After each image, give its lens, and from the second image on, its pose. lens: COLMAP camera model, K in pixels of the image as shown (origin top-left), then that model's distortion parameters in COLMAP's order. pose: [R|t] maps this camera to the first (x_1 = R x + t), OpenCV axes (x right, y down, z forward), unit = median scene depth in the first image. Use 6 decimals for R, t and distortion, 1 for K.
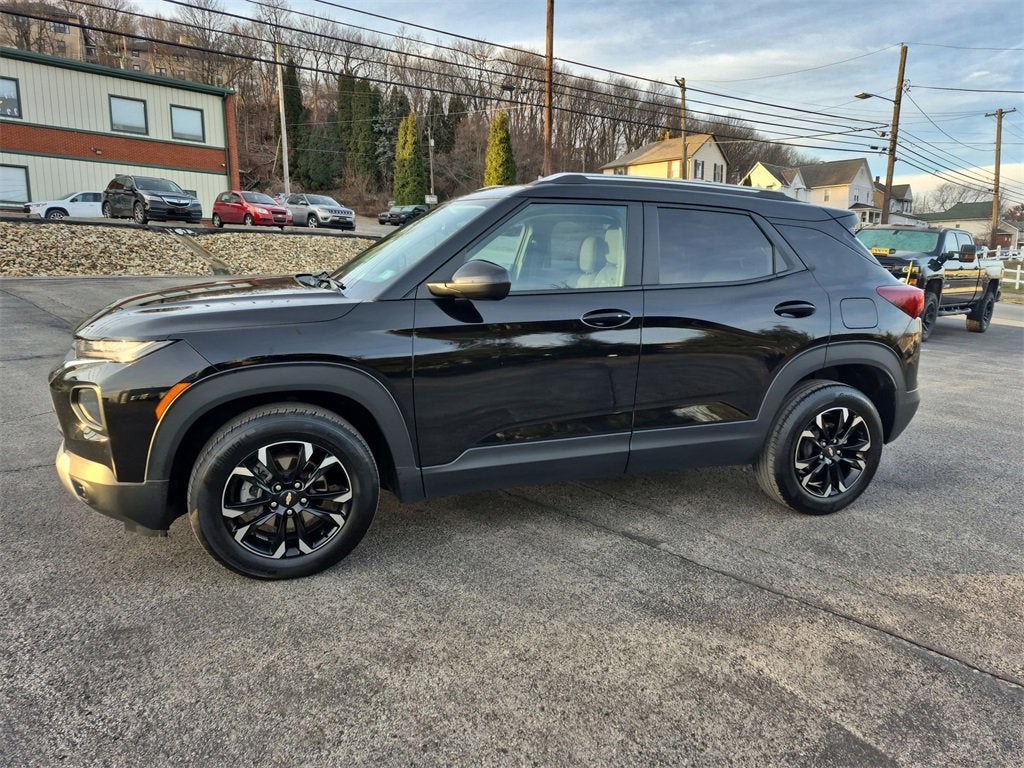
lens RADIAL K [[706.9, 0, 511.5], [0, 706.9, 379.5], [0, 0, 1]] dist [0.064078, -0.049803]
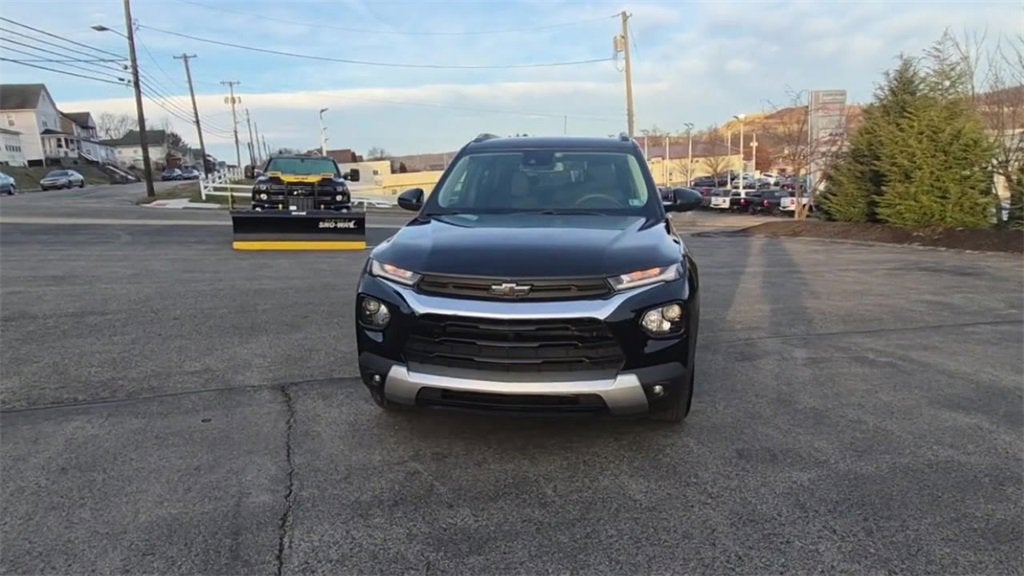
lens RADIAL K [[660.1, 0, 505.0], [0, 660.1, 310.6], [0, 0, 1]] dist [0.003909, 0.001219]
pose [[0.475863, -0.215656, 0.852670, -0.161426], [0.192947, 0.971454, 0.138018, -0.018447], [-0.858094, 0.098842, 0.503889, 0.061927]]
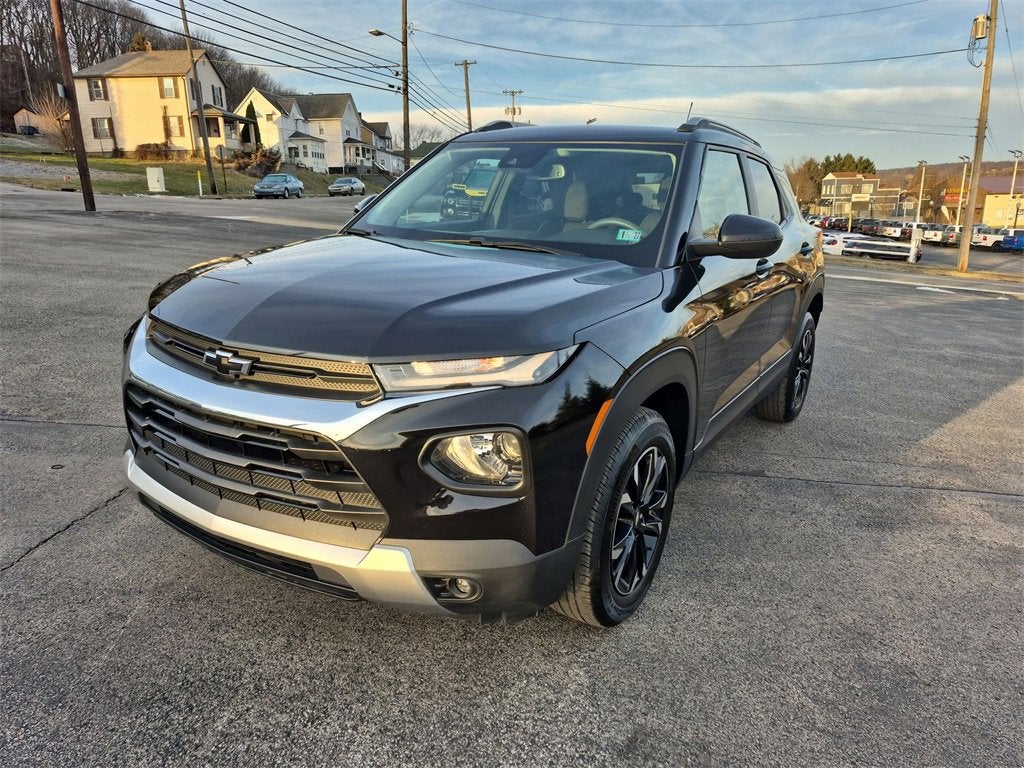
lens RADIAL K [[706.9, 0, 500.7], [0, 706.9, 392.8], [0, 0, 1]] dist [0.064078, -0.049803]
pose [[0.787518, -0.171598, 0.591920, -0.088401], [0.106847, 0.983926, 0.143086, -0.010809], [-0.606959, -0.049438, 0.793194, 0.044820]]
